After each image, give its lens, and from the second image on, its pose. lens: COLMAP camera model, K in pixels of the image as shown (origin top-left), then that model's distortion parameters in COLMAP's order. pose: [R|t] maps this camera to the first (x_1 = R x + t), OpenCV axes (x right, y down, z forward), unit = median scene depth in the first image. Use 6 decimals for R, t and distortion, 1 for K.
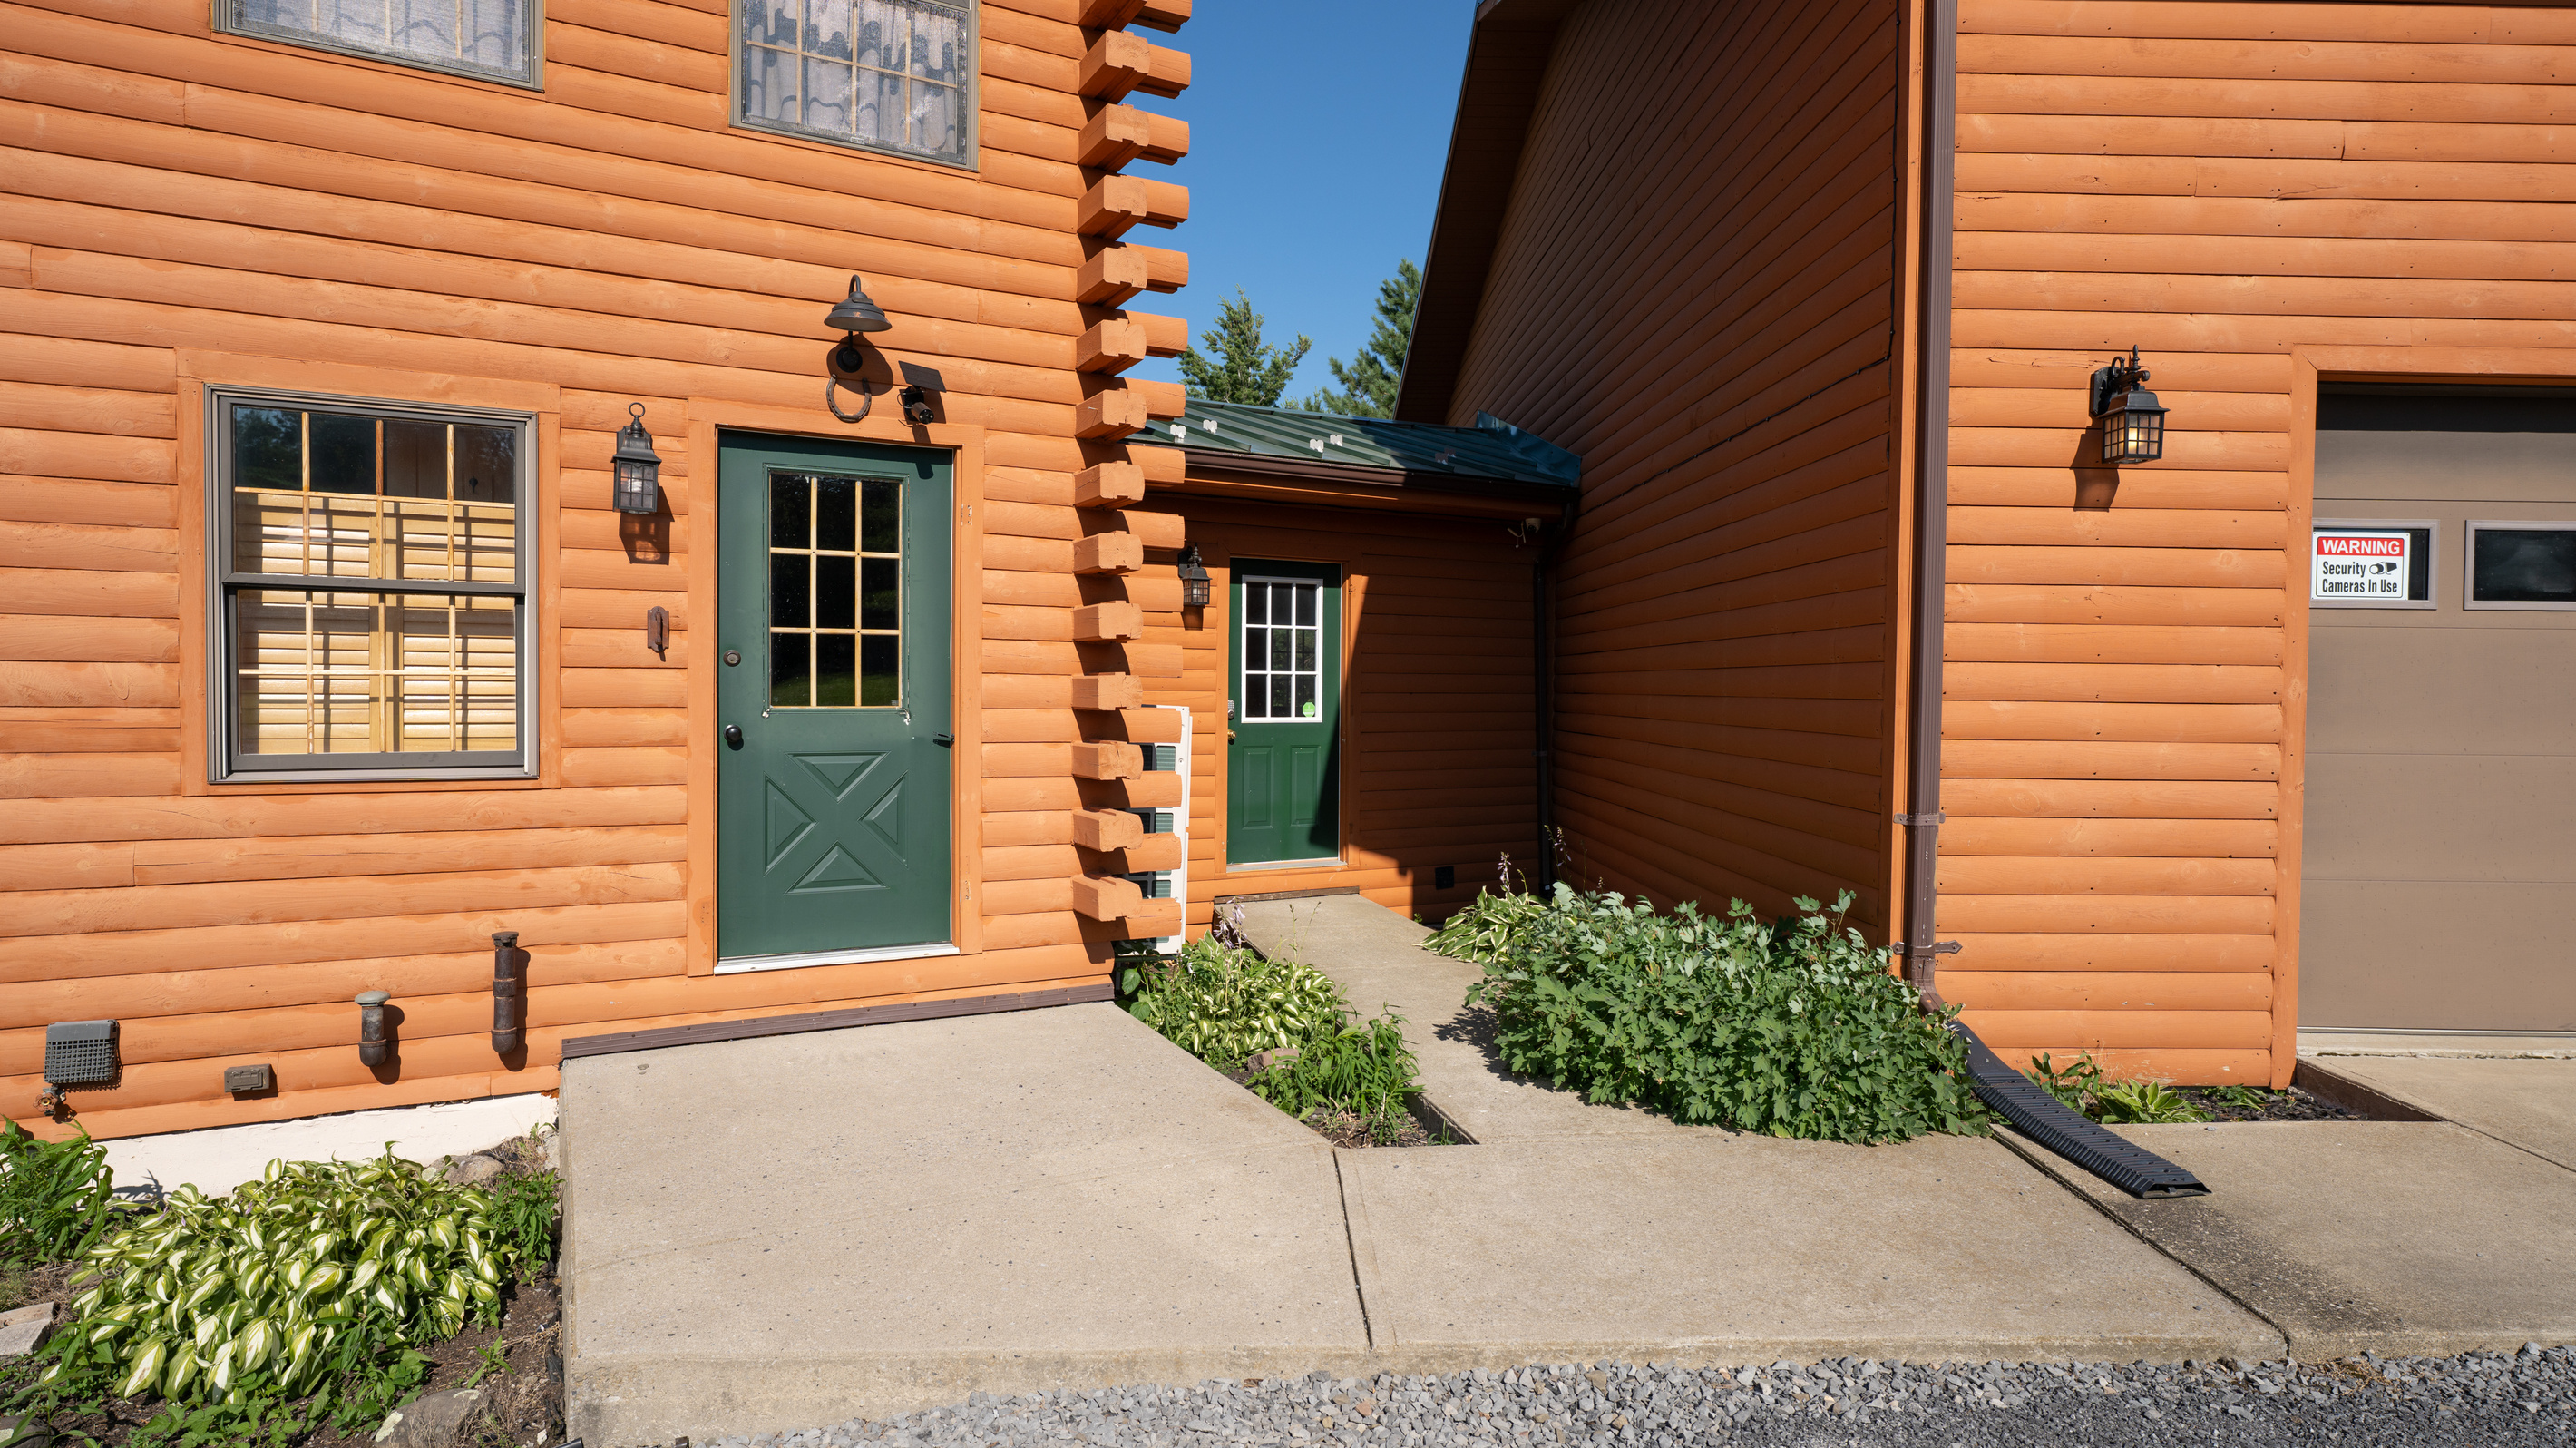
lens RADIAL K [[1346.8, 0, 1288.0], [0, 1346.8, 724.0], [0, 0, 1]] dist [-0.000475, 0.000055]
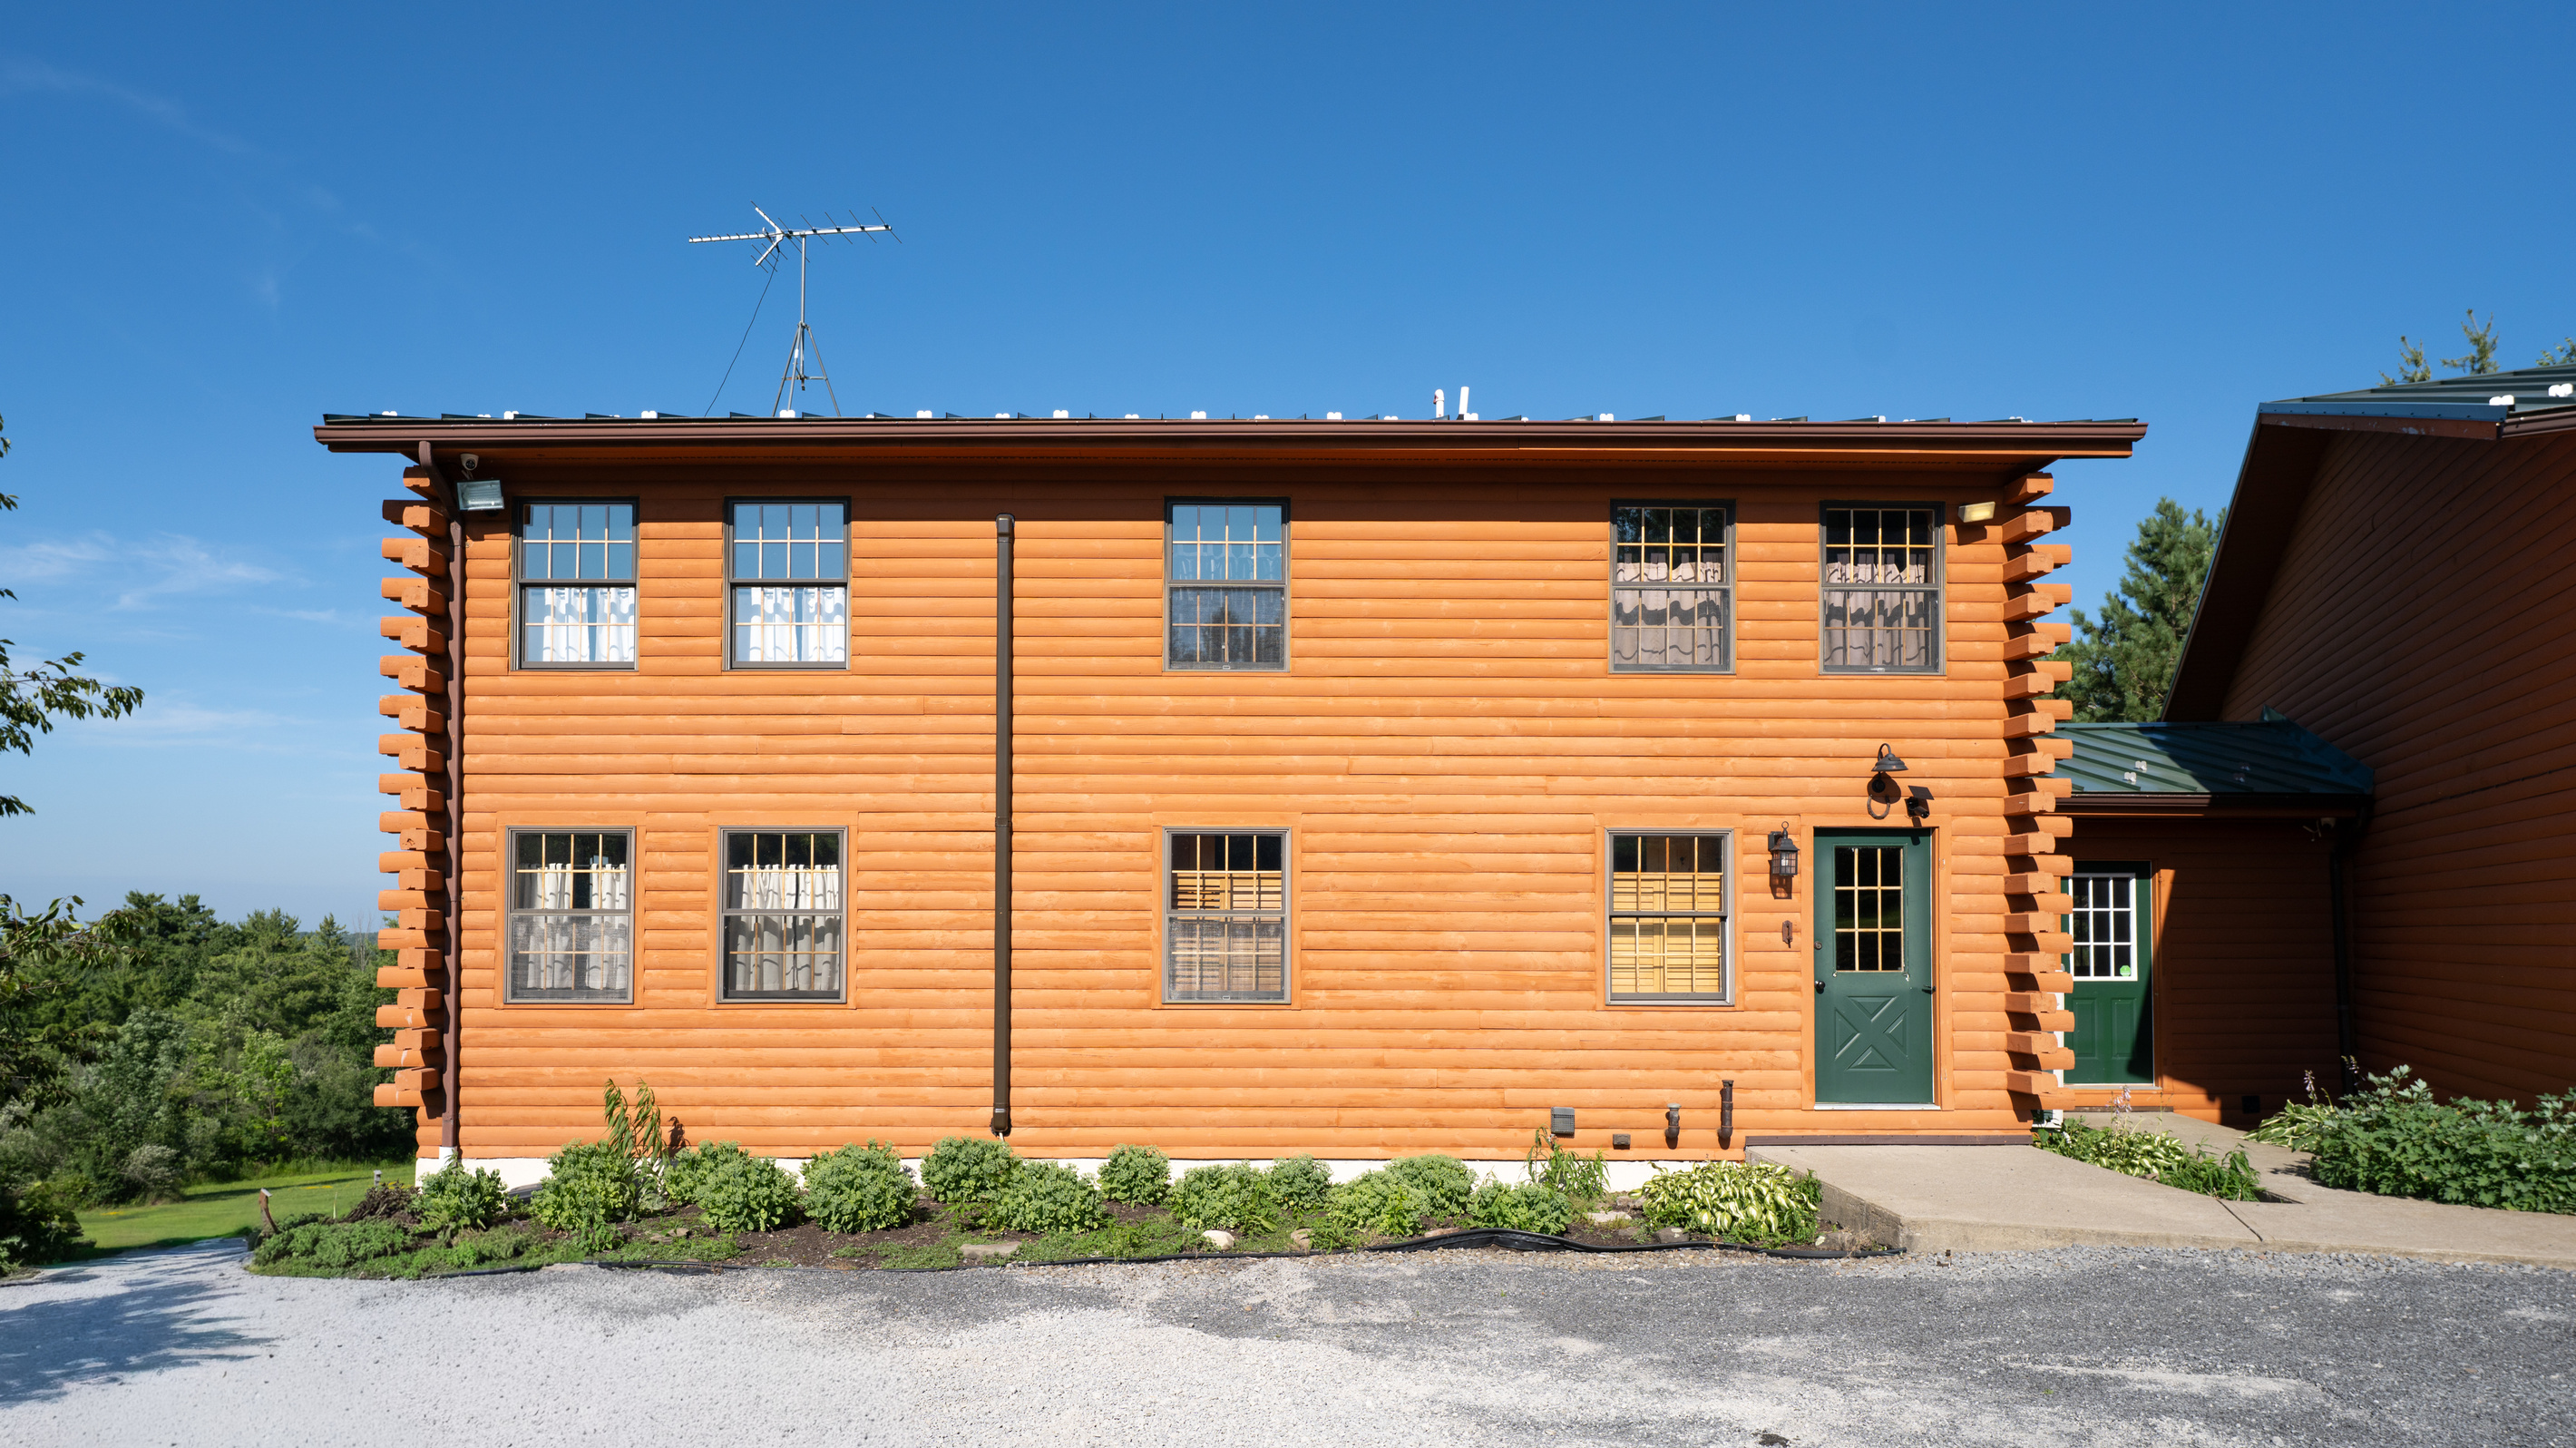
lens RADIAL K [[1449.1, 0, 1238.6], [0, 1449.1, 900.6], [0, 0, 1]] dist [0.002548, -0.000906]
pose [[0.894169, -0.018306, -0.447355, -0.218112], [-0.005802, 0.998606, -0.052461, 0.000213], [0.447692, 0.049504, 0.892816, -1.174682]]
